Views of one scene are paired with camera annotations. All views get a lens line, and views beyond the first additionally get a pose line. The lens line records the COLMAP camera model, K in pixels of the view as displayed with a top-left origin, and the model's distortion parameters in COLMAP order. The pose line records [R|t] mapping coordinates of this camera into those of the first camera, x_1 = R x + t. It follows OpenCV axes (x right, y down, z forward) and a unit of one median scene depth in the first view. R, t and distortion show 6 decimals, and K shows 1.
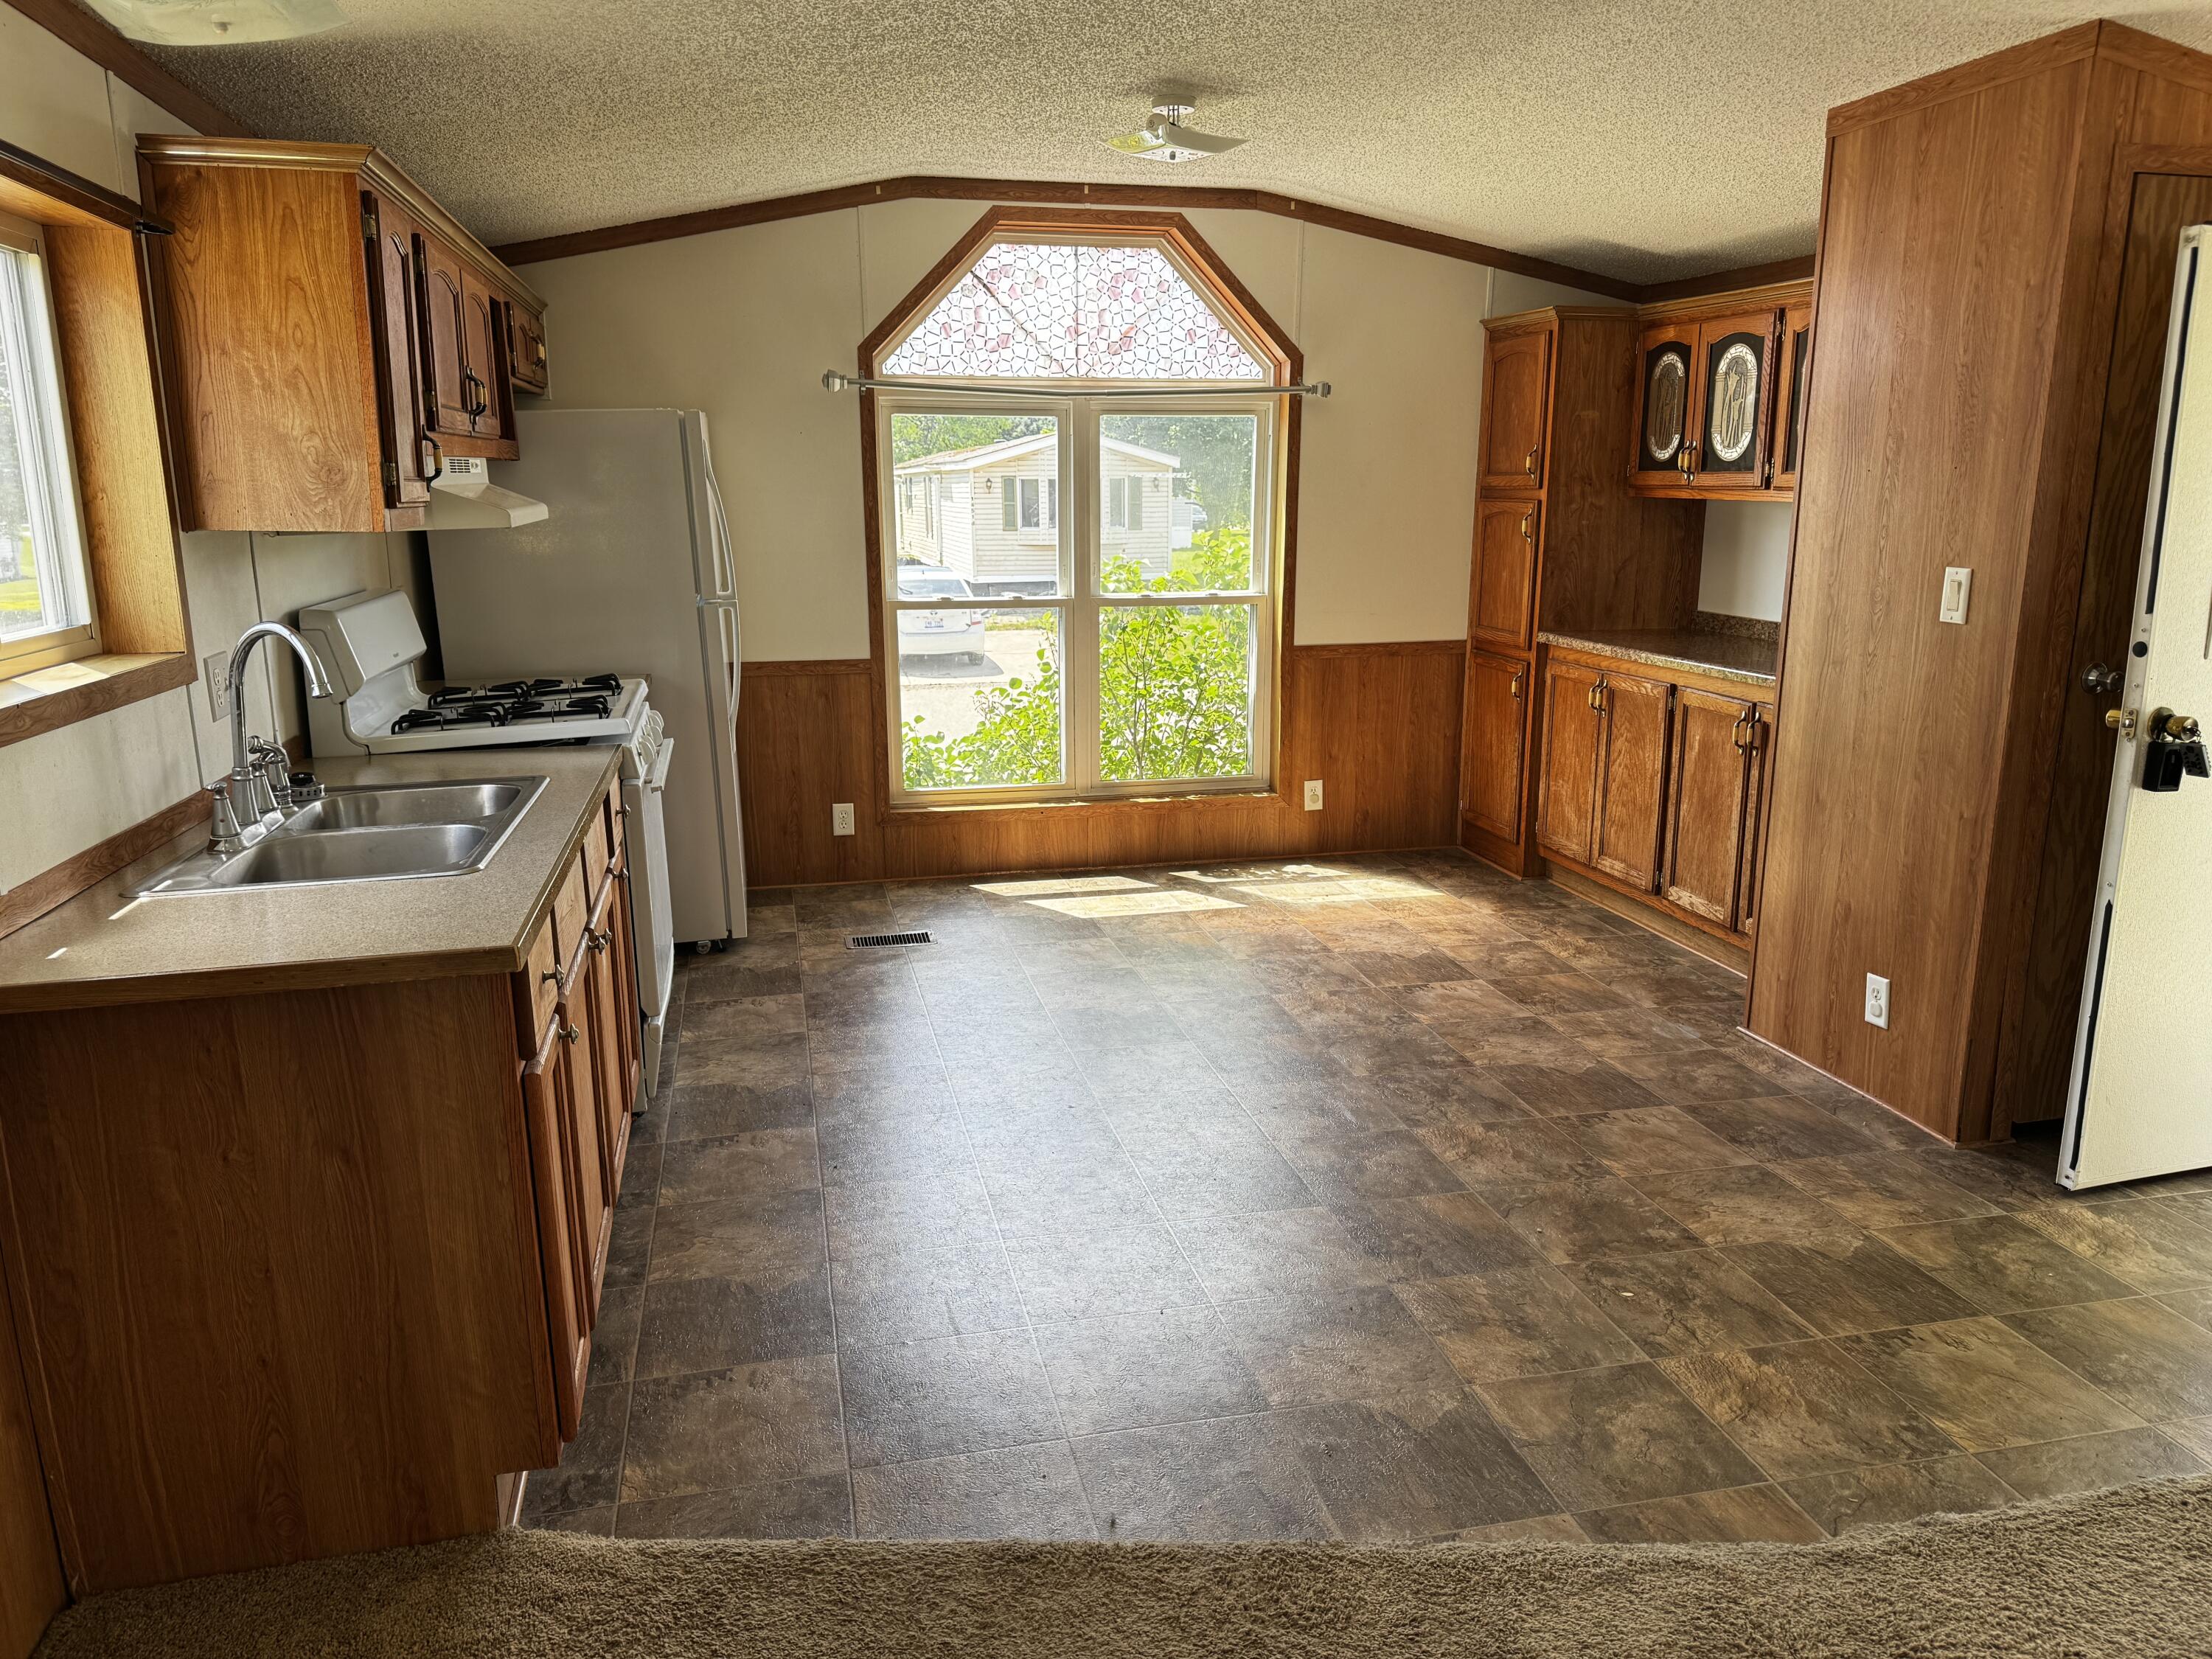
lens RADIAL K [[1558.3, 0, 1098.1], [0, 1558.3, 845.2], [0, 0, 1]] dist [0.066844, -0.087056]
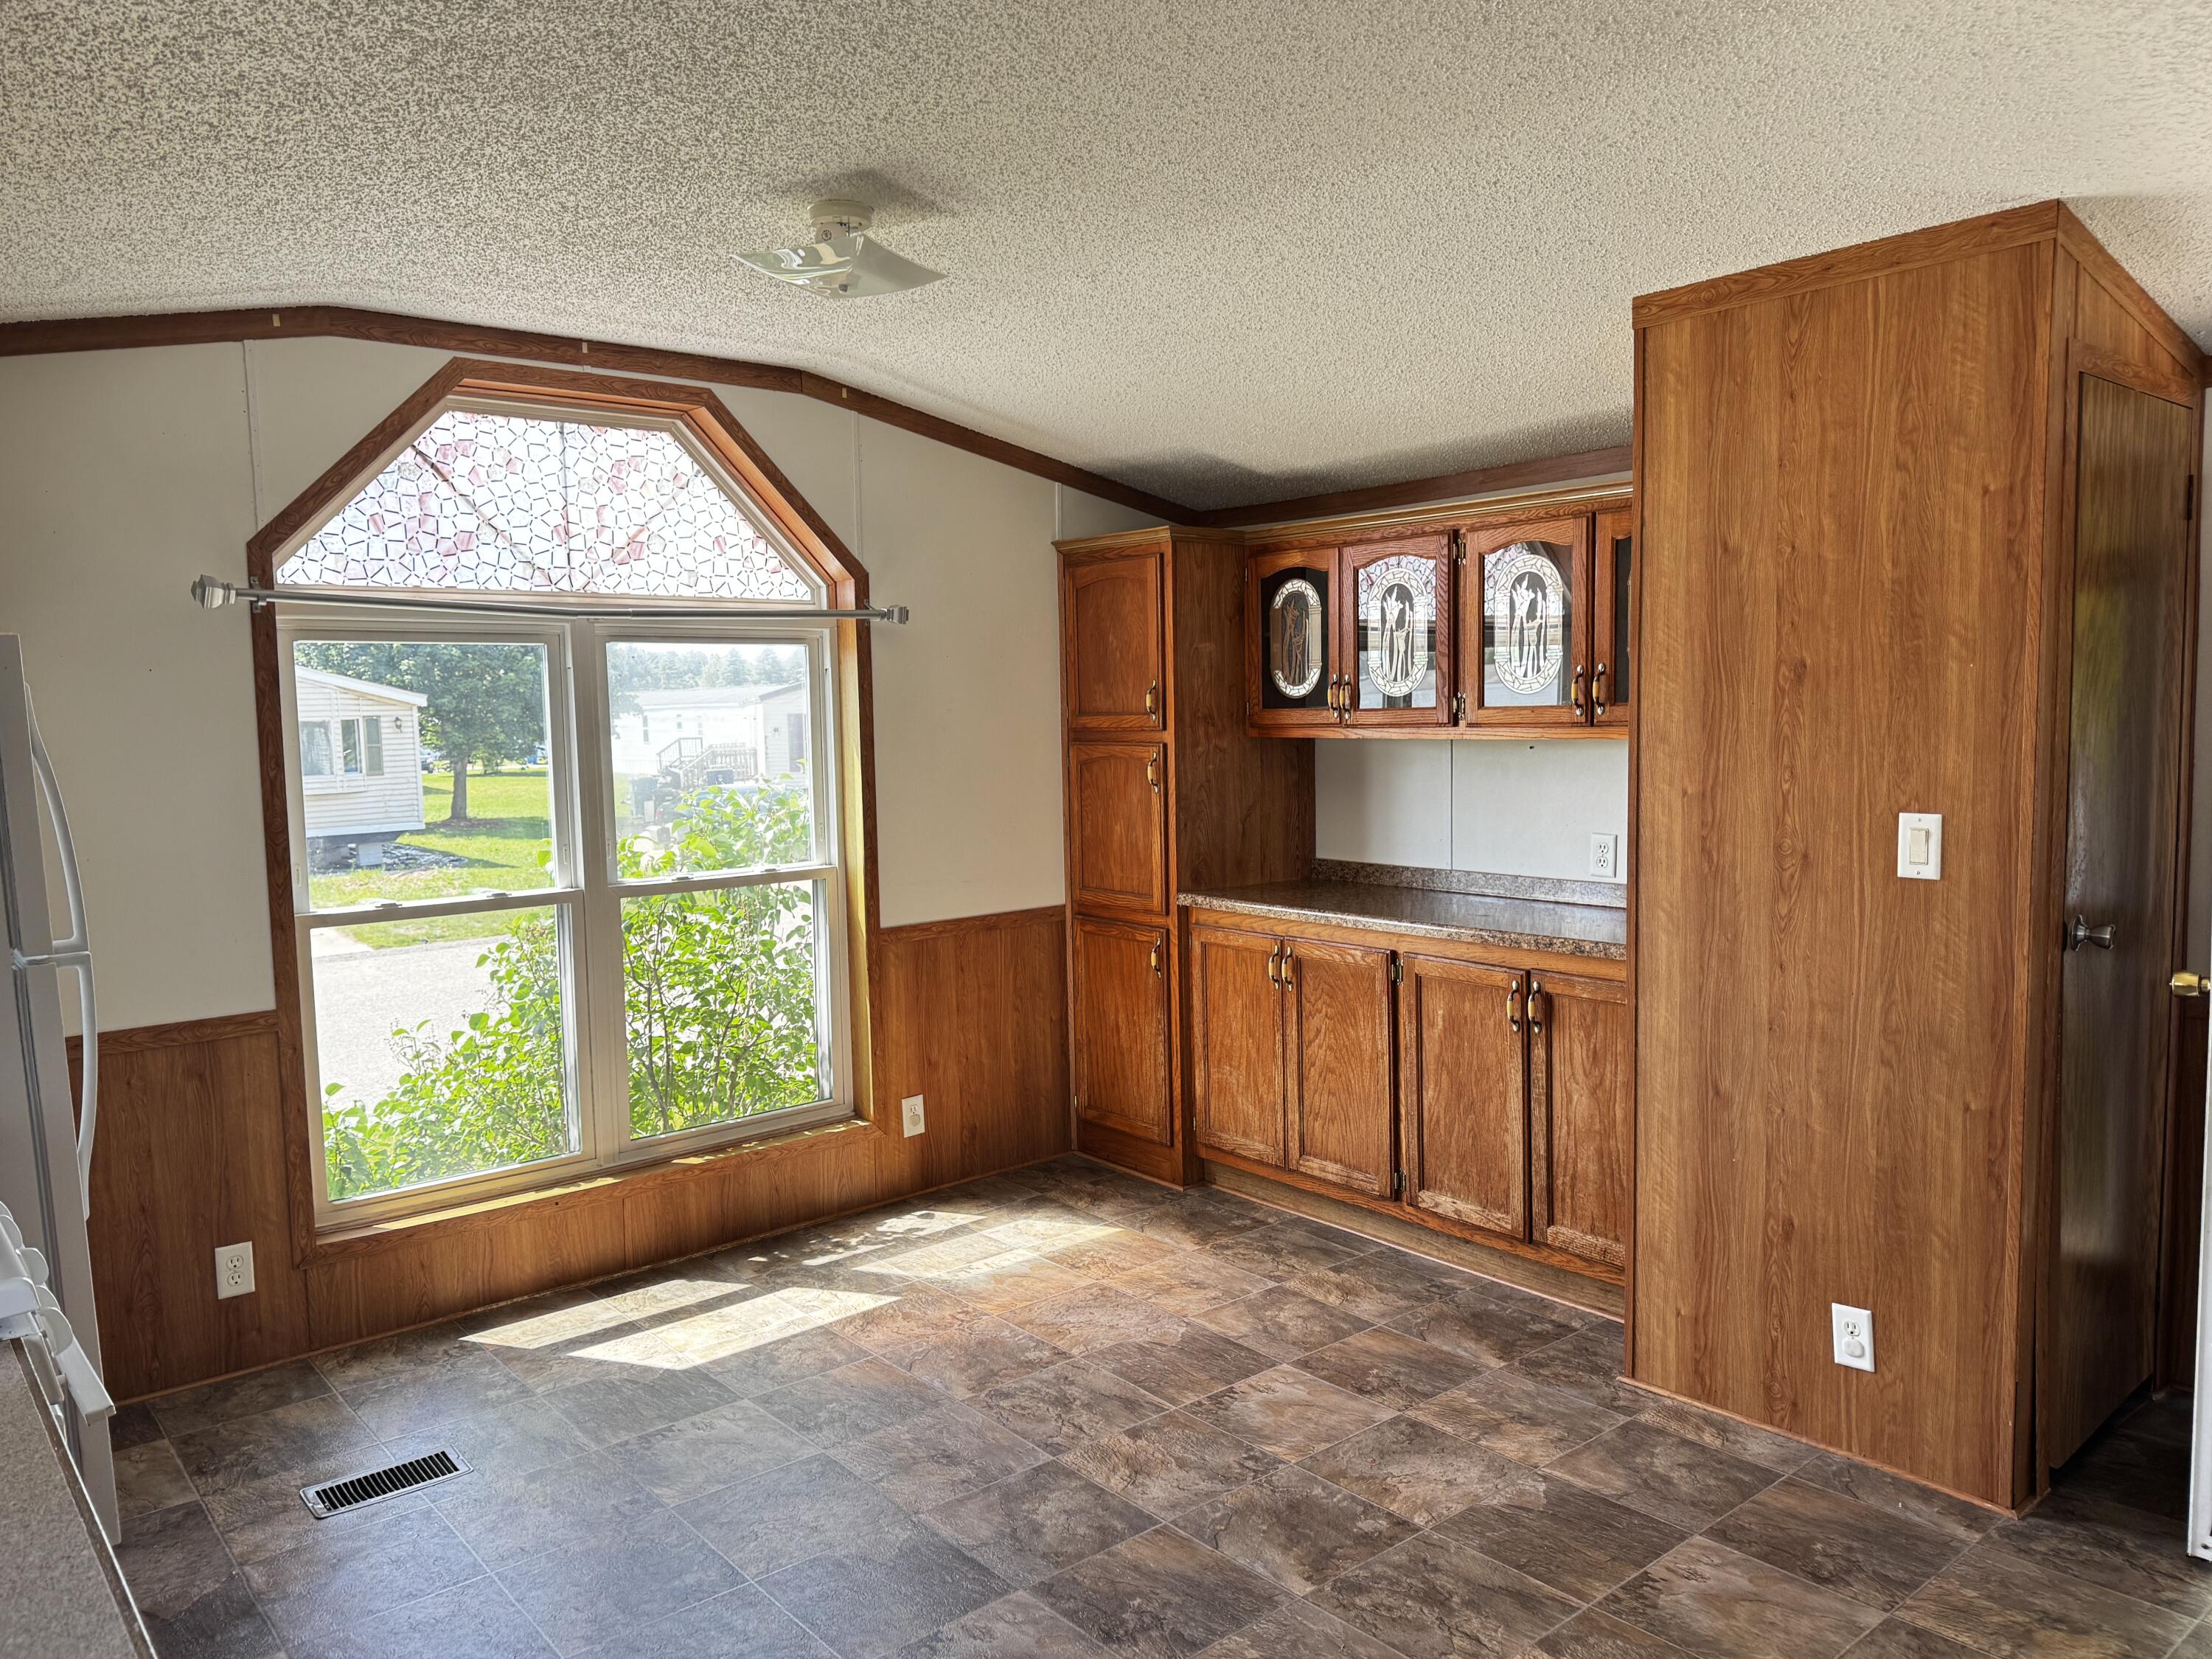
lens RADIAL K [[1558.3, 0, 1096.5], [0, 1558.3, 833.4], [0, 0, 1]] dist [0.066844, -0.087056]
pose [[0.888180, -0.054883, 0.456207, -0.143526], [0.123811, 0.984705, -0.122582, -0.072418], [-0.442502, 0.165358, 0.881390, 0.280540]]
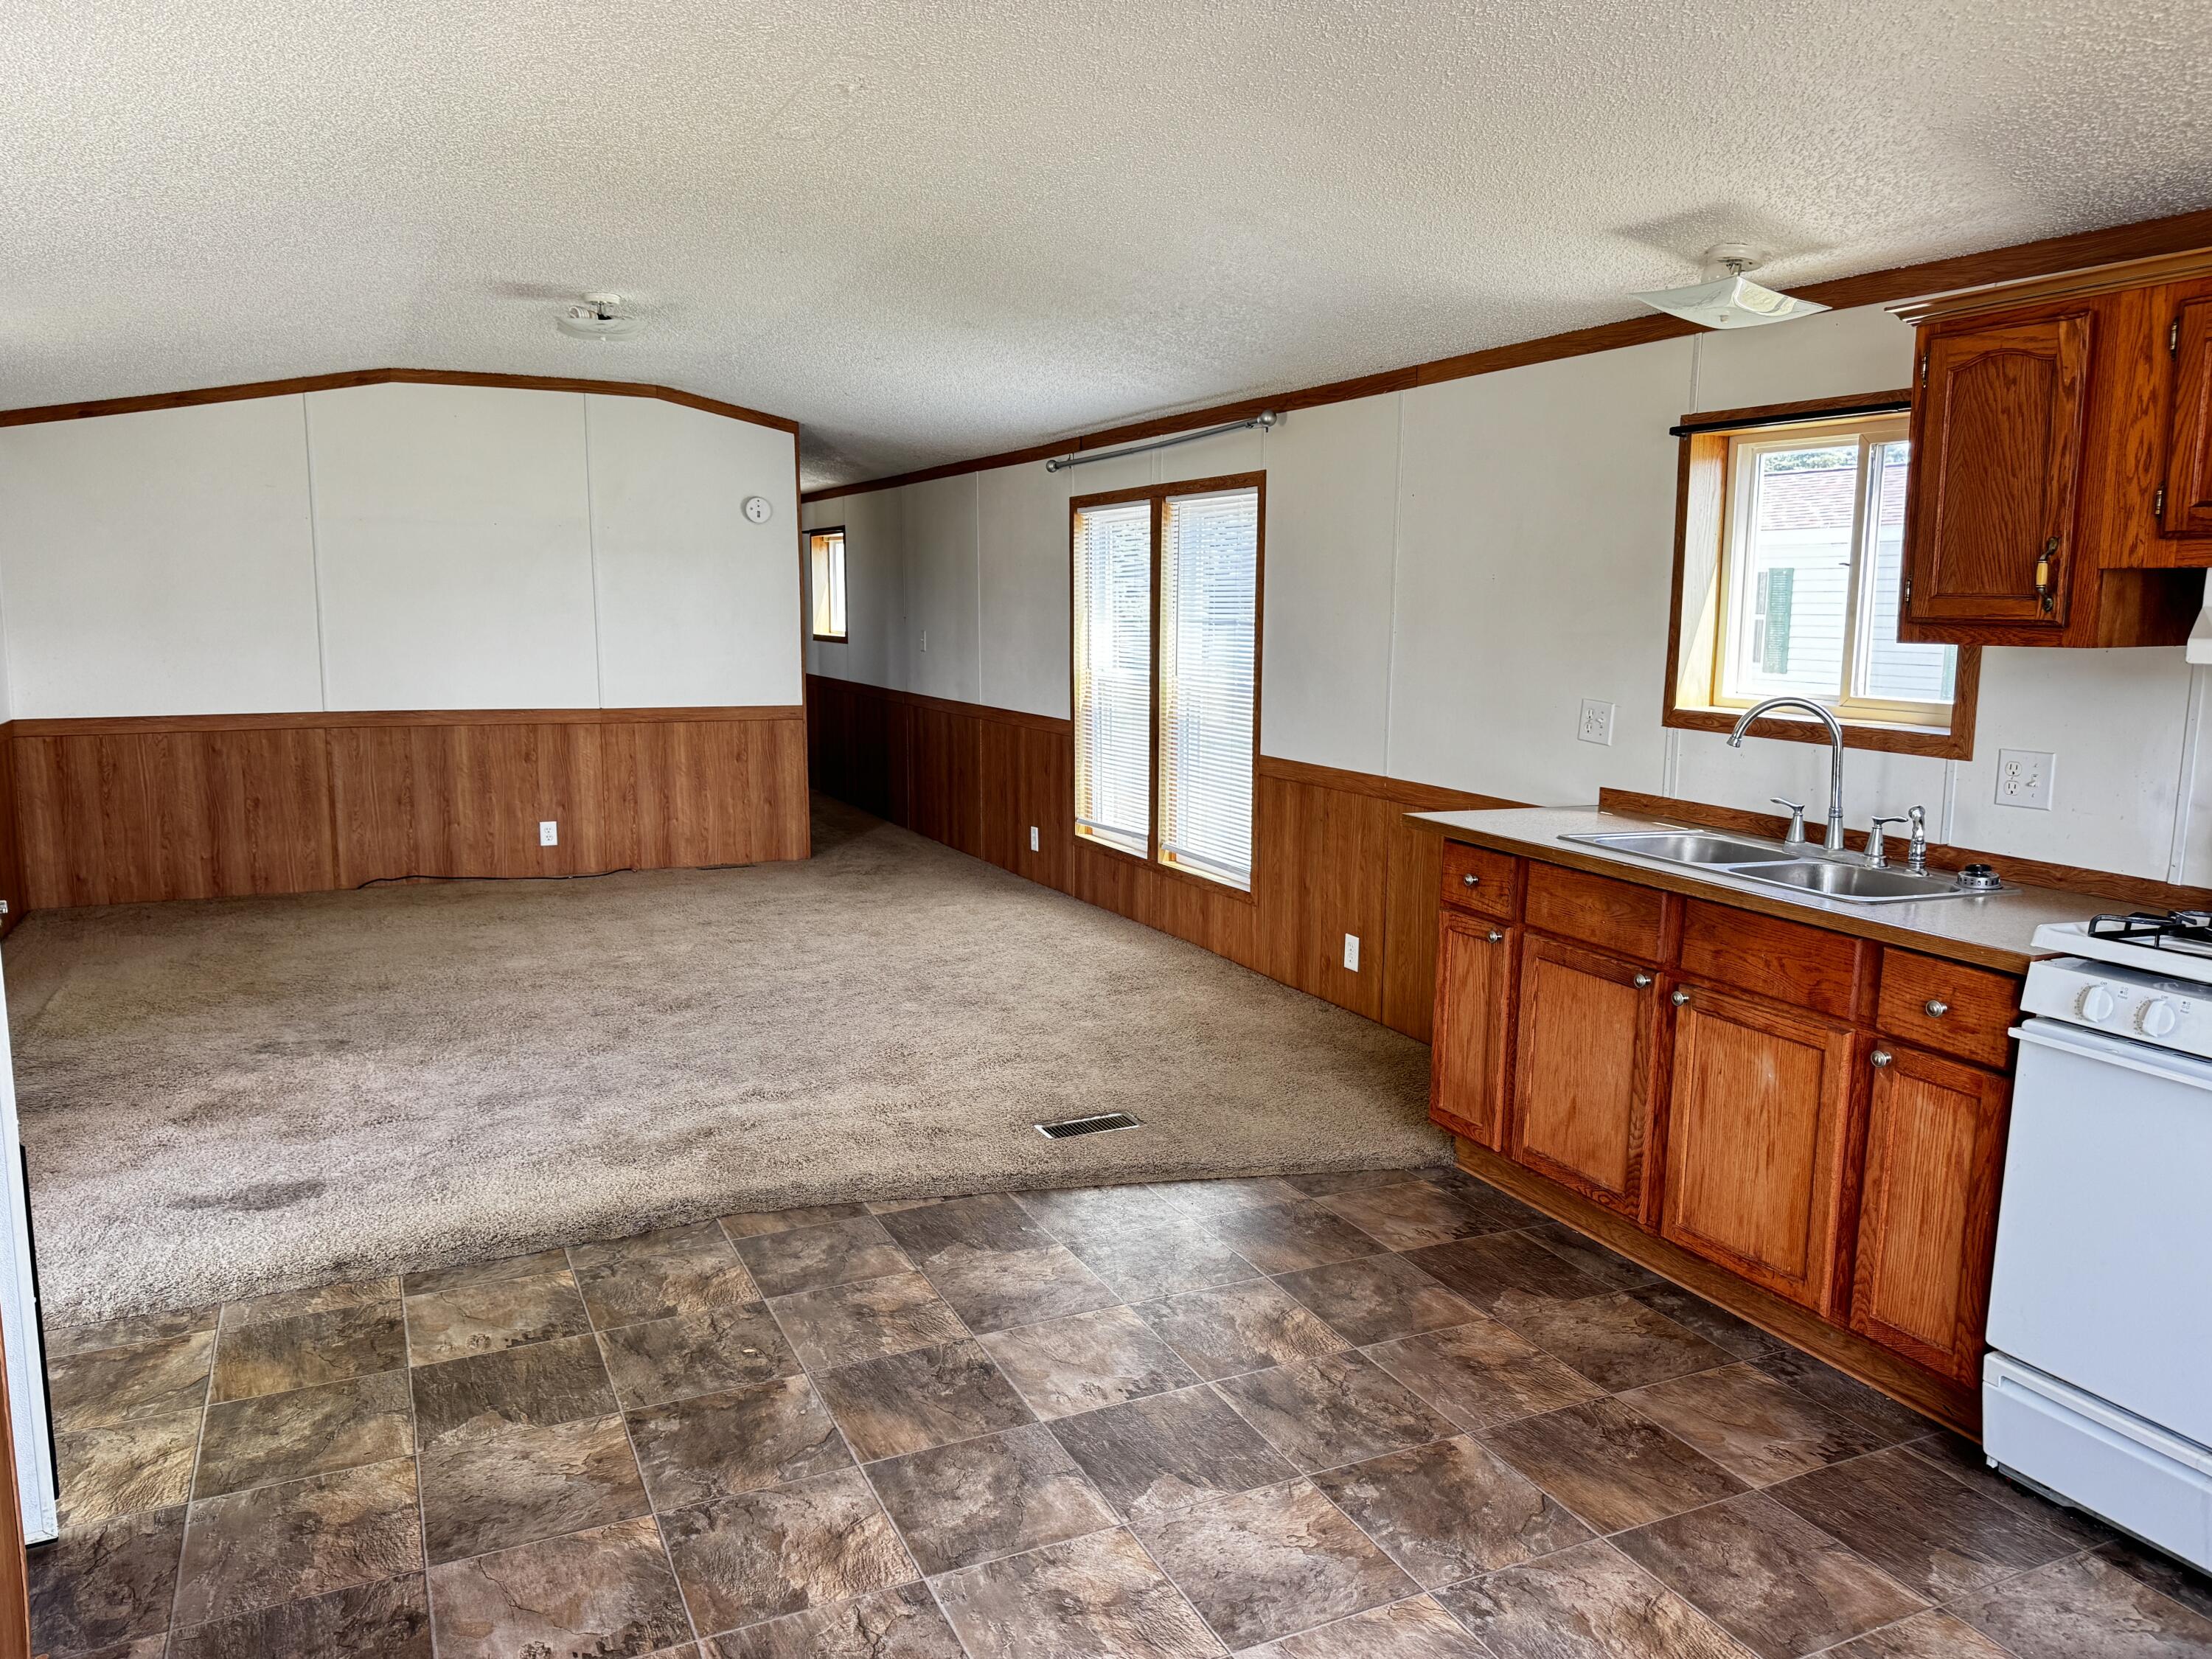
lens RADIAL K [[1558.3, 0, 1119.0], [0, 1558.3, 793.7], [0, 0, 1]] dist [0.066844, -0.087056]
pose [[-0.970220, 0.026614, -0.240757, 0.176262], [-0.059578, 0.937192, 0.343689, -0.226758], [0.234782, 0.347798, -0.907697, 0.974732]]
